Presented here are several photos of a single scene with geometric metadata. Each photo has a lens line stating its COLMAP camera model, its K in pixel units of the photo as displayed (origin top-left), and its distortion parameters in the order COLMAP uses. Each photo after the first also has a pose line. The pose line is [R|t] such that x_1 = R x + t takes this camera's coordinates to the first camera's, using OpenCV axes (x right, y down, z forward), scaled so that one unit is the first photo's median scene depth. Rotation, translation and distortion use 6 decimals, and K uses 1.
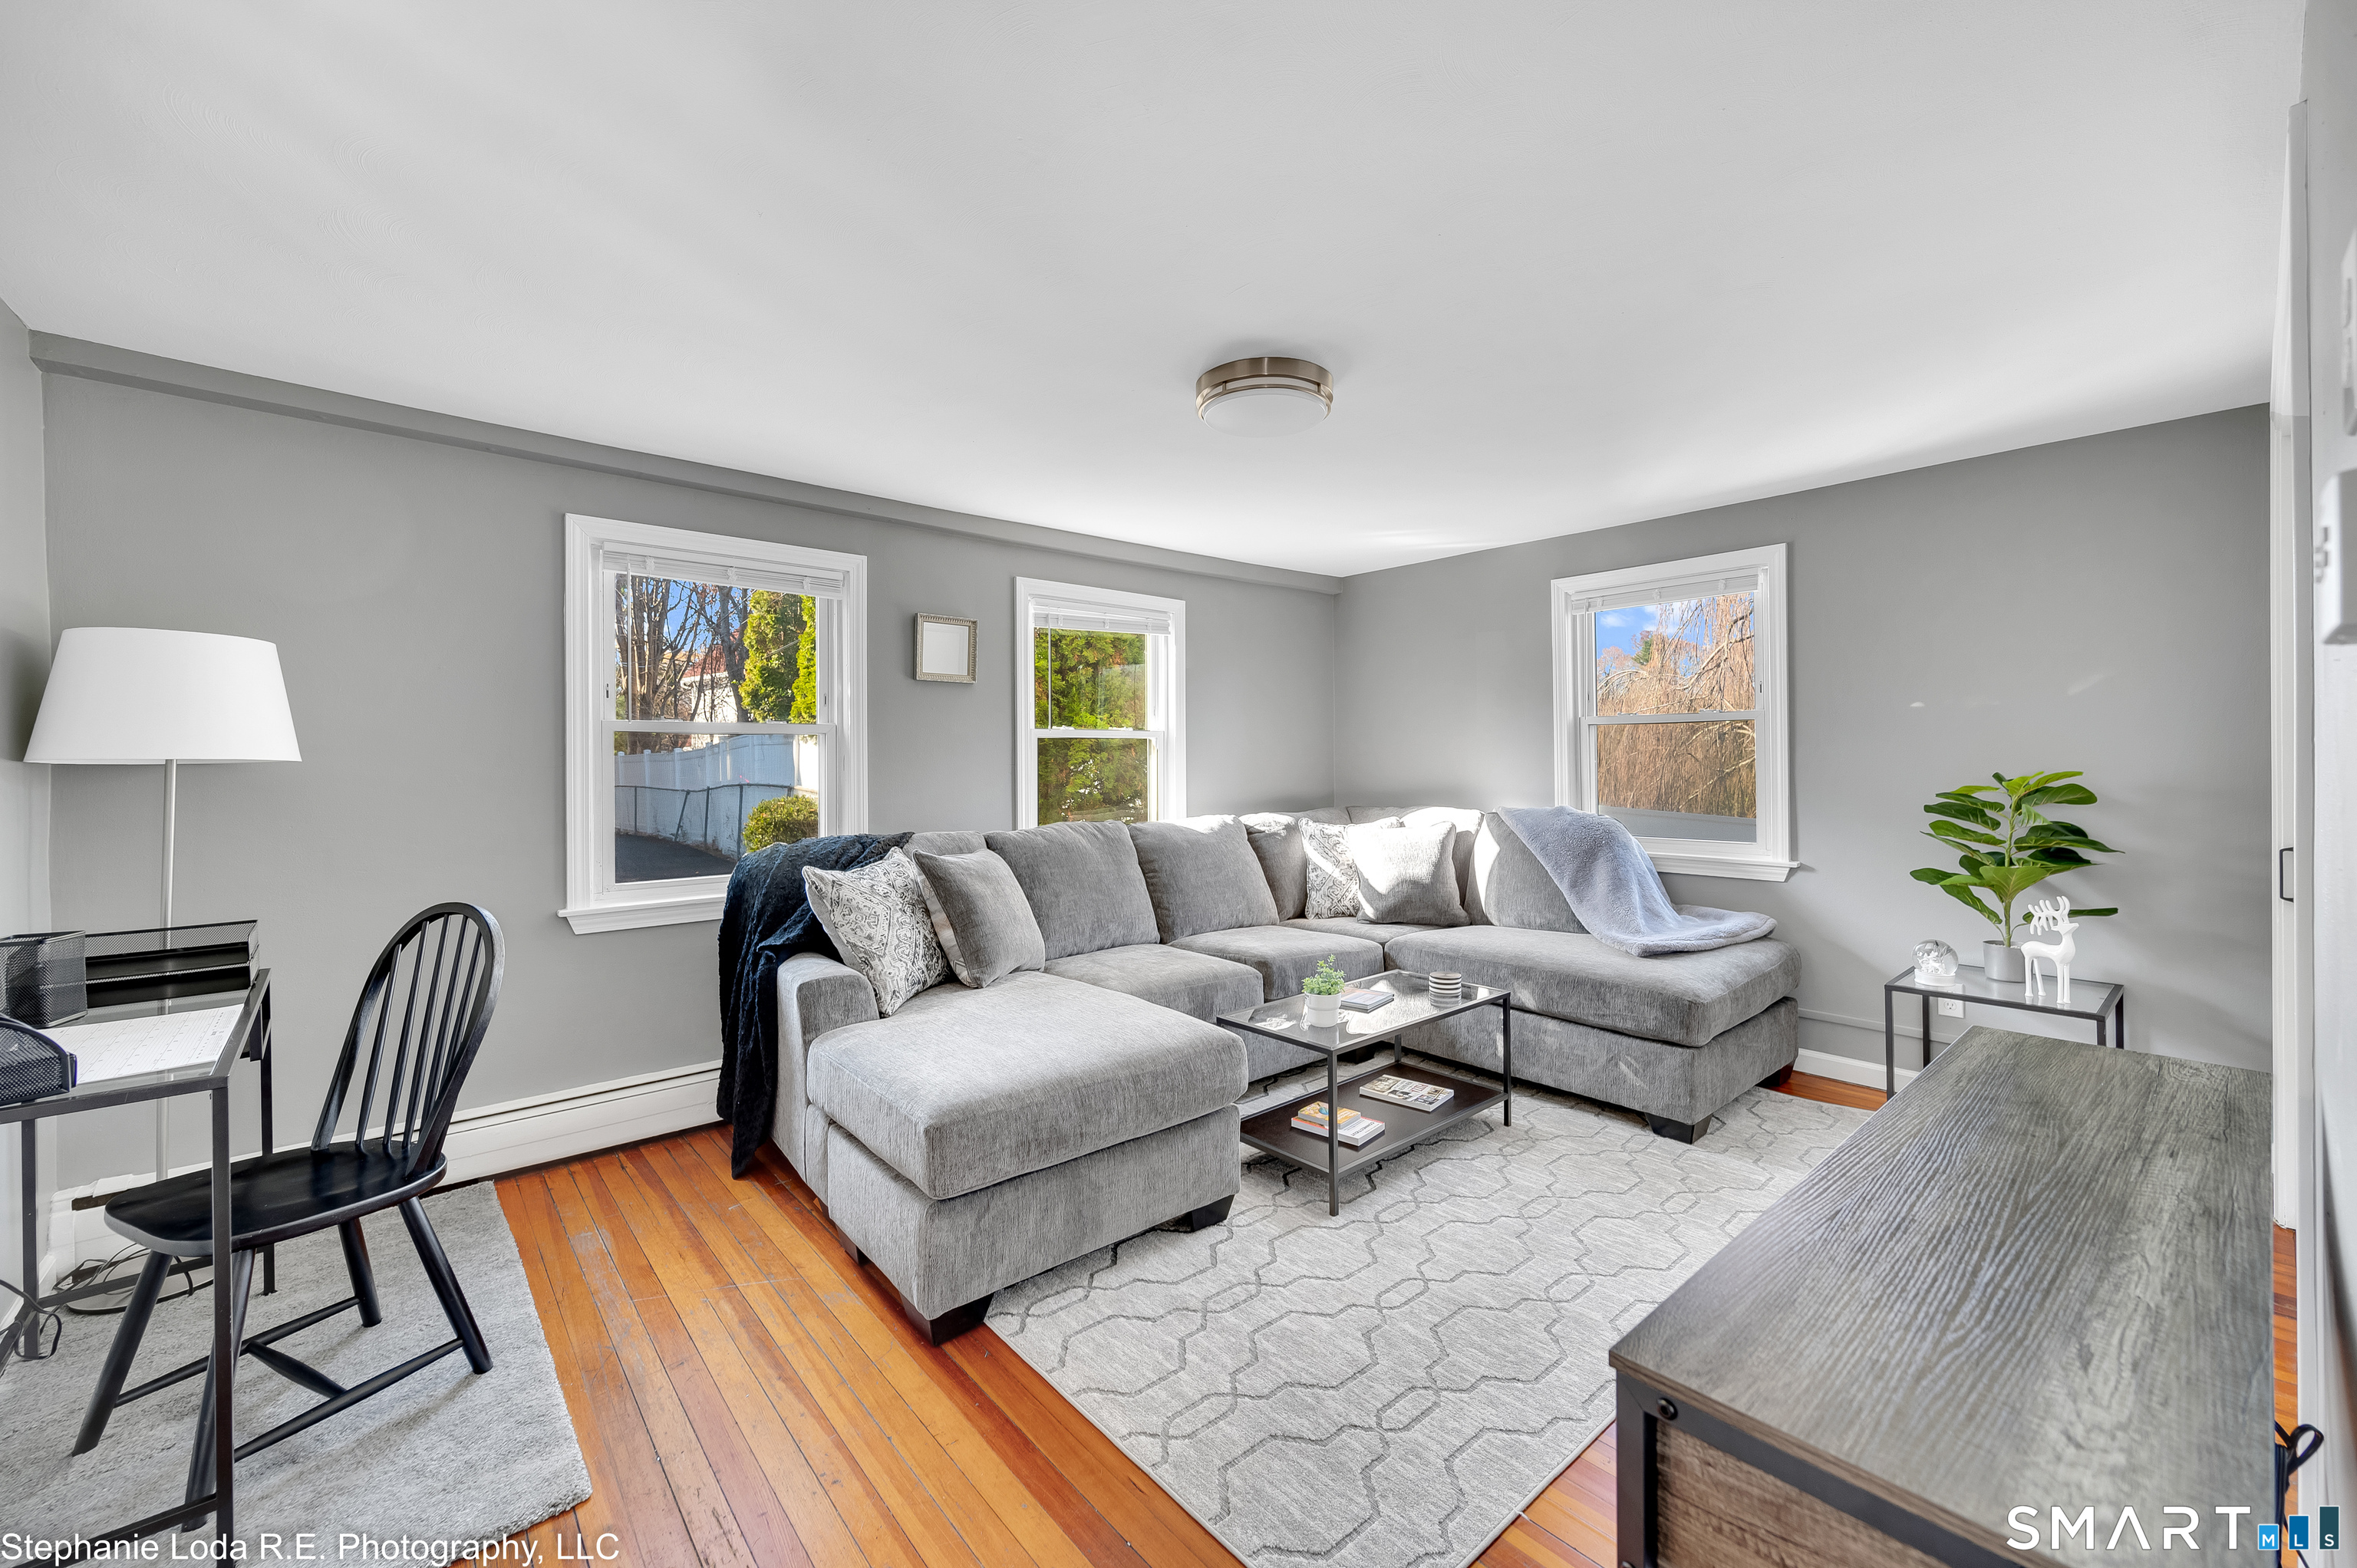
lens RADIAL K [[938.6, 0, 1187.5], [0, 938.6, 766.2], [0, 0, 1]] dist [0.001055, -0.000420]
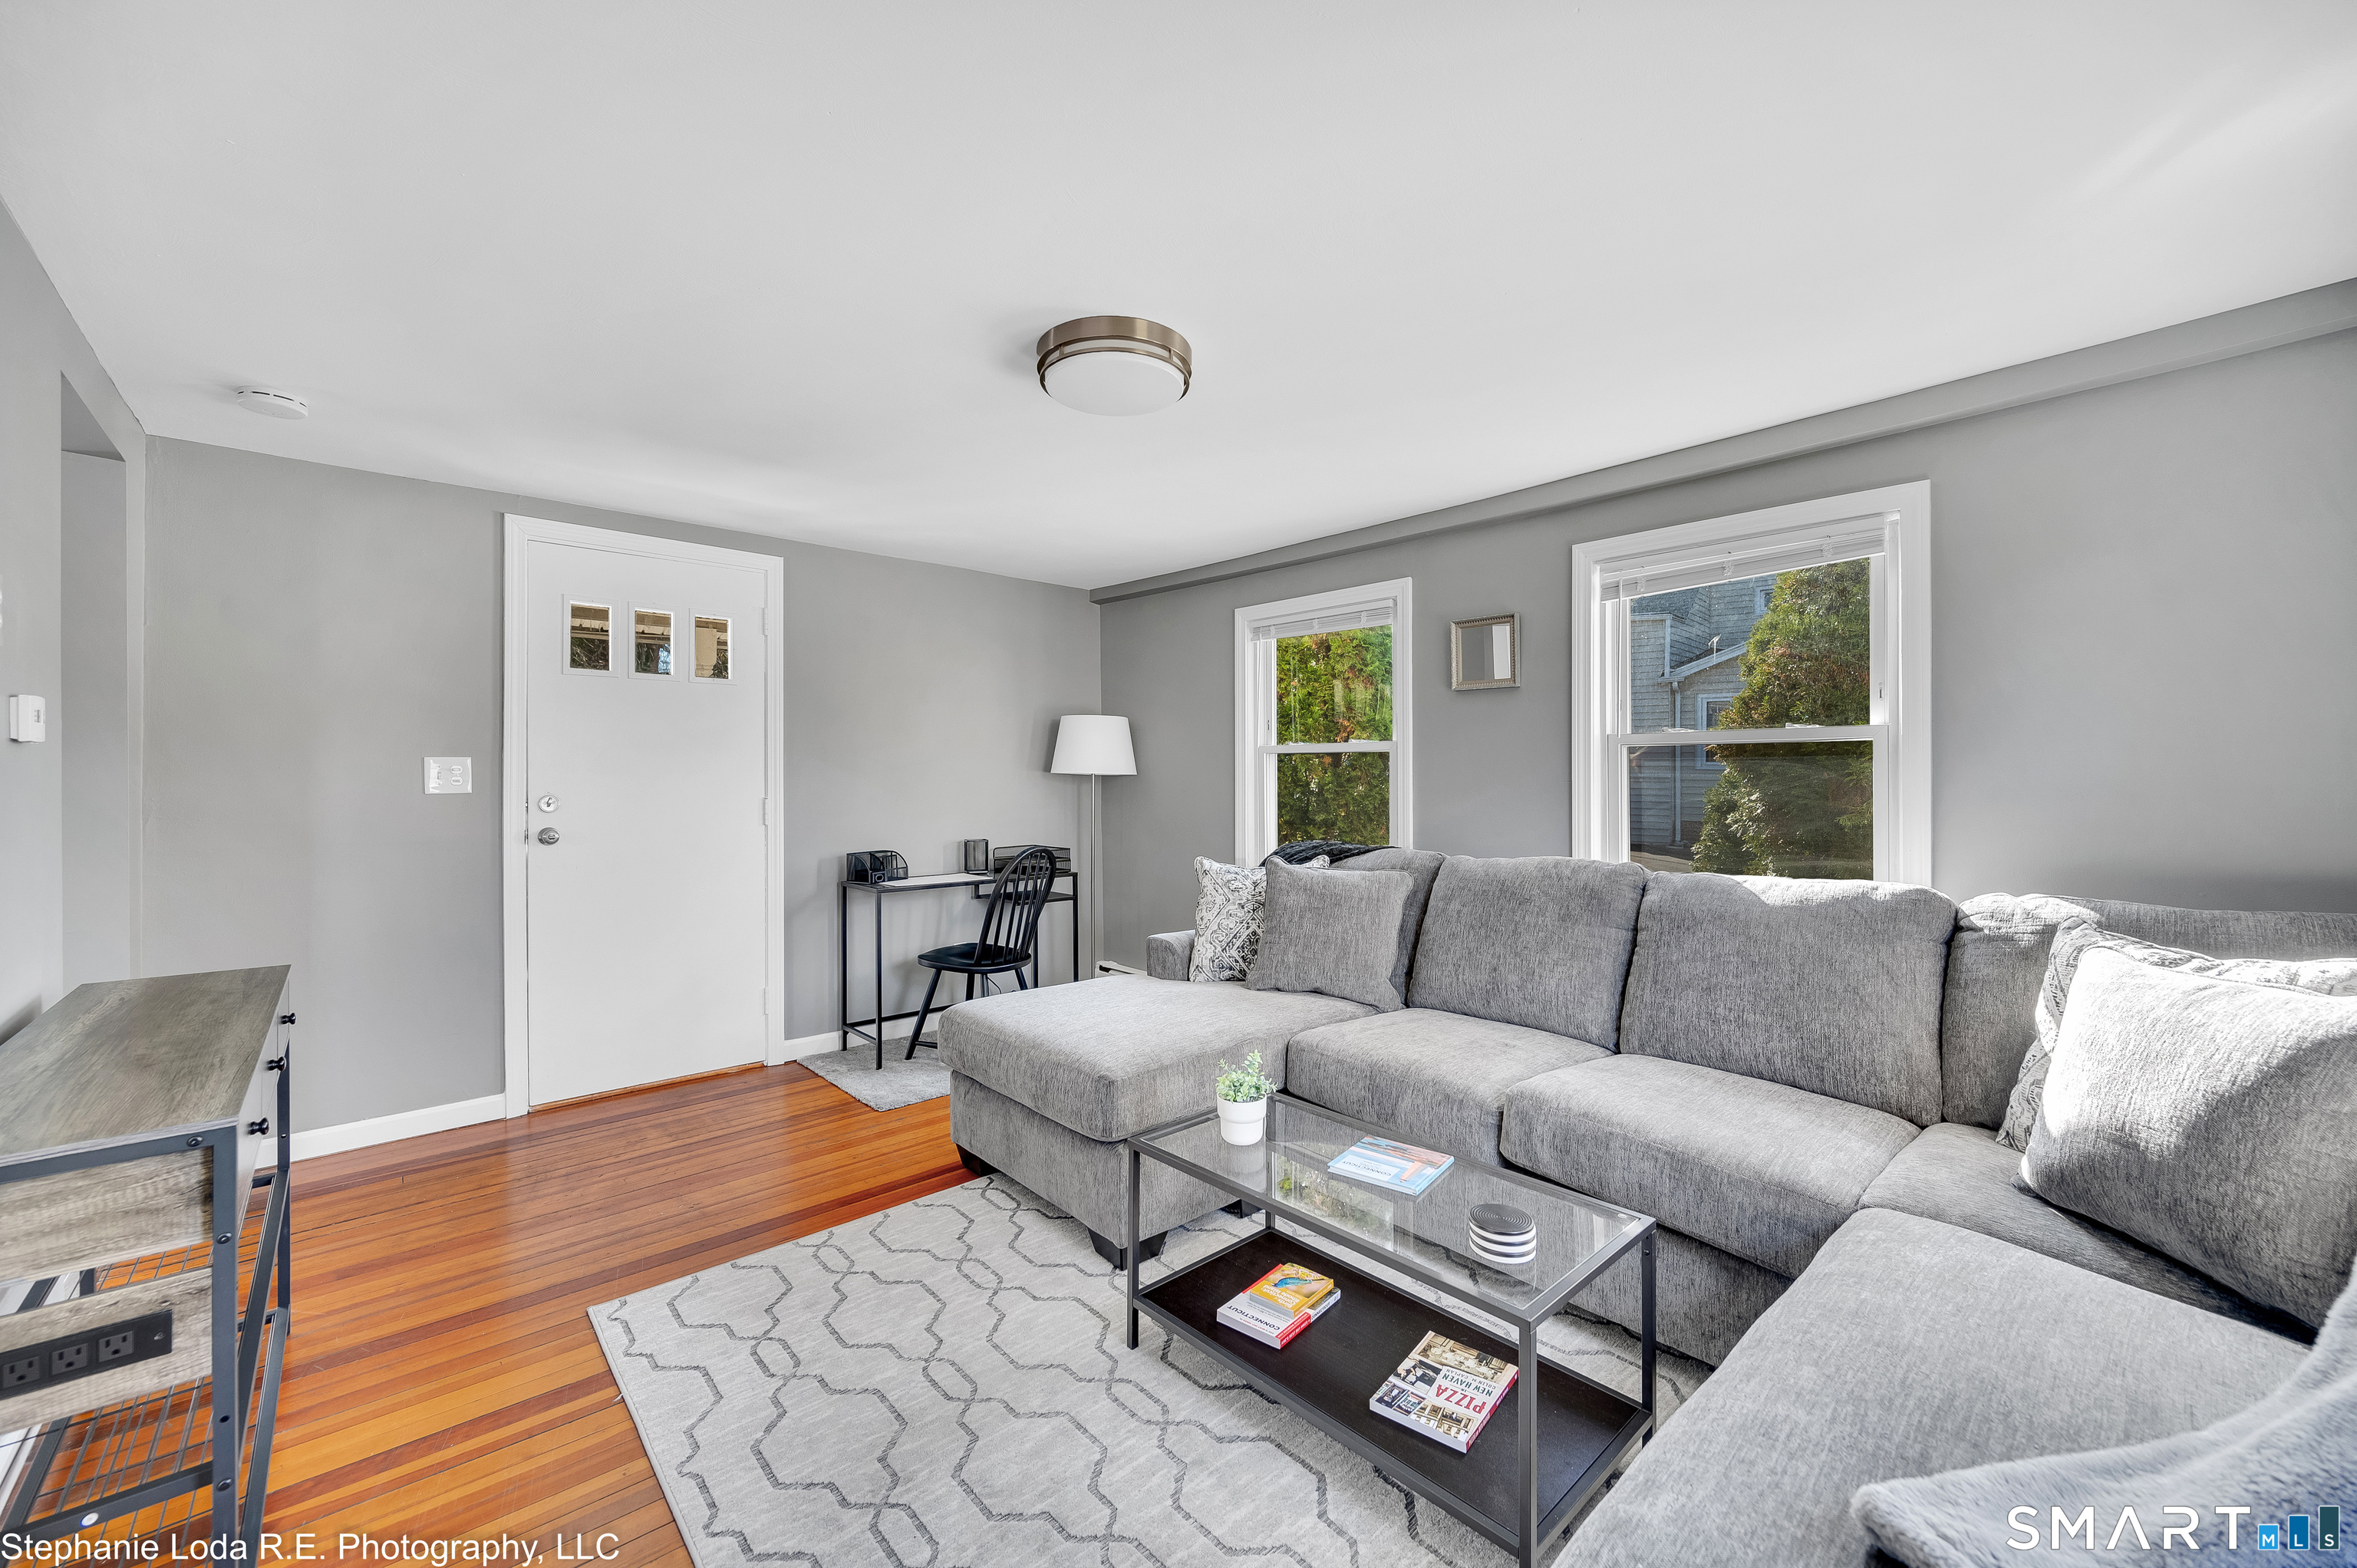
lens RADIAL K [[938.6, 0, 1195.8], [0, 938.6, 784.1], [0, 0, 1]] dist [0.001055, -0.000420]
pose [[0.021251, 0.018010, -0.999612, 0.829371], [-0.008548, 0.999804, 0.017832, -0.014883], [0.999738, 0.008166, 0.021401, 0.901751]]
